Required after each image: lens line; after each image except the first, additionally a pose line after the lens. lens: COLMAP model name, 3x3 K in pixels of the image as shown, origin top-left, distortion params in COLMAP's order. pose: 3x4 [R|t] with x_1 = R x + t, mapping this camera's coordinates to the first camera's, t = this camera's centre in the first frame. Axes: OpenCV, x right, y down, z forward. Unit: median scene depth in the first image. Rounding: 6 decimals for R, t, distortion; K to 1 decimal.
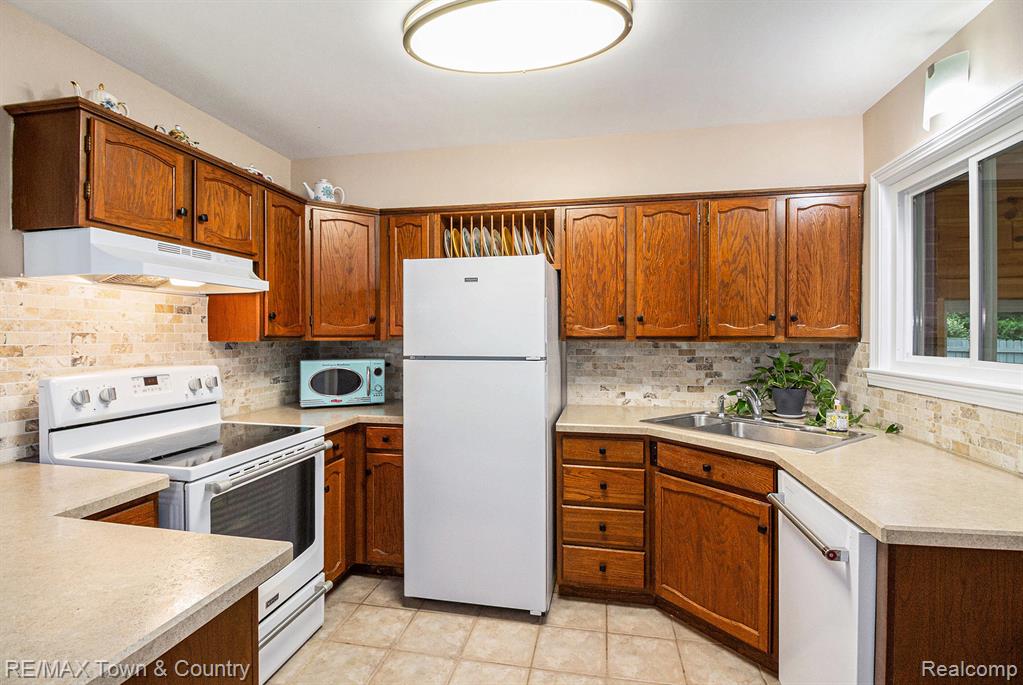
lens RADIAL K [[494.7, 0, 496.0], [0, 494.7, 330.3], [0, 0, 1]] dist [-0.007175, -0.007614]
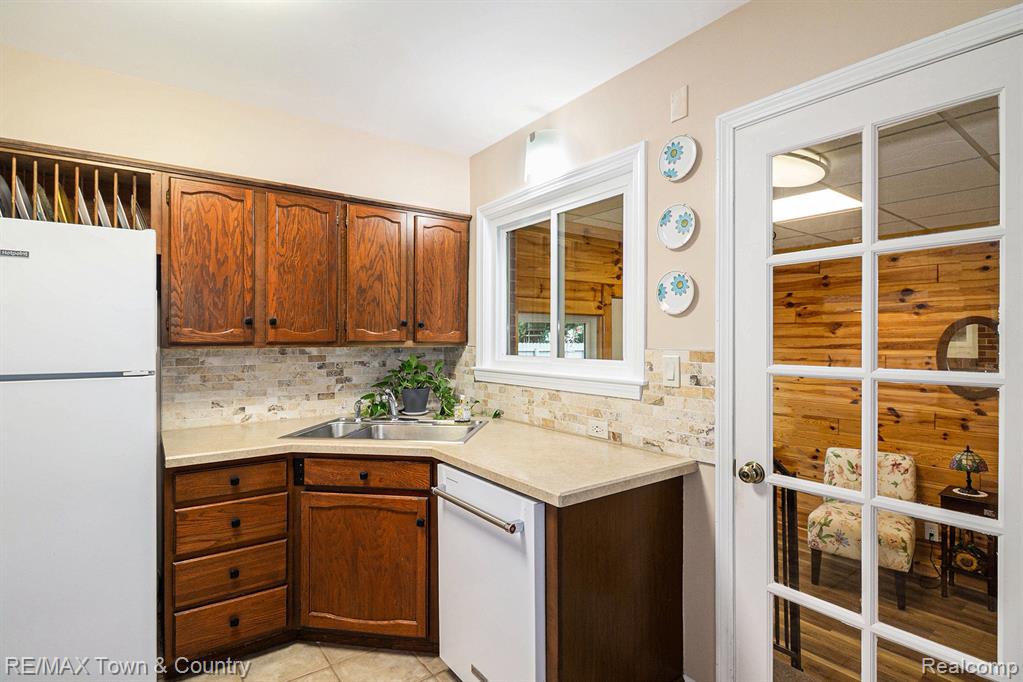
lens RADIAL K [[494.7, 0, 513.1], [0, 494.7, 337.5], [0, 0, 1]] dist [-0.007175, -0.007614]
pose [[0.662025, 0.000234, 0.749482, -0.090989], [-0.003690, 0.999989, 0.002947, 0.000231], [-0.749473, -0.004717, 0.662018, 0.107070]]
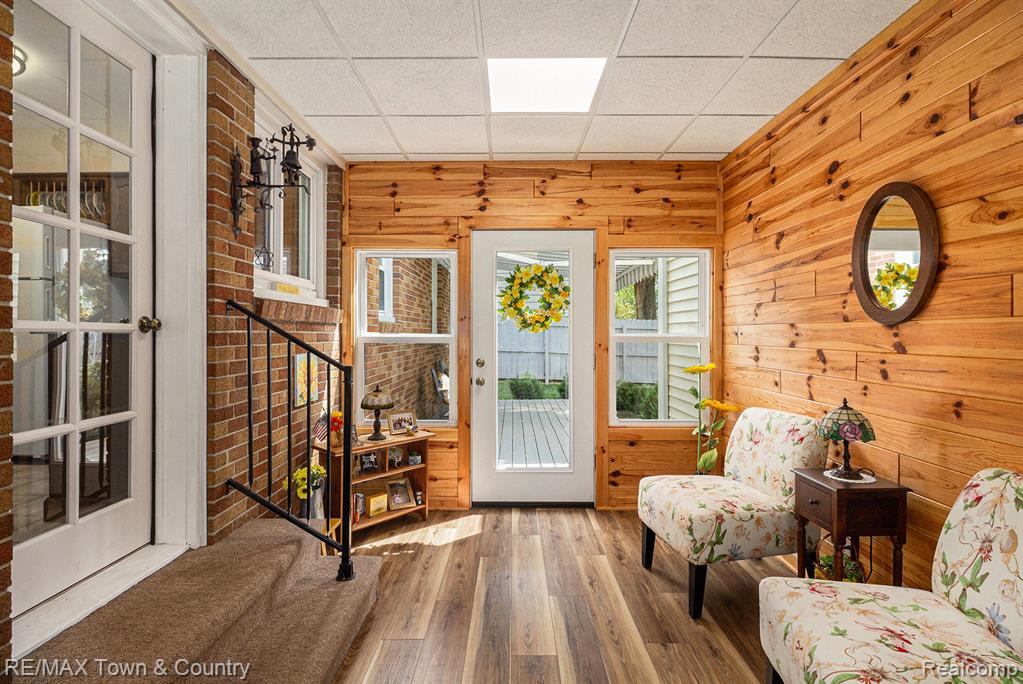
lens RADIAL K [[494.7, 0, 510.1], [0, 494.7, 337.2], [0, 0, 1]] dist [-0.007175, -0.007614]
pose [[0.976047, -0.000857, 0.217560, 1.043552], [-0.002963, 0.999847, 0.017228, 0.186182], [-0.217541, -0.017460, 0.975895, -0.634573]]
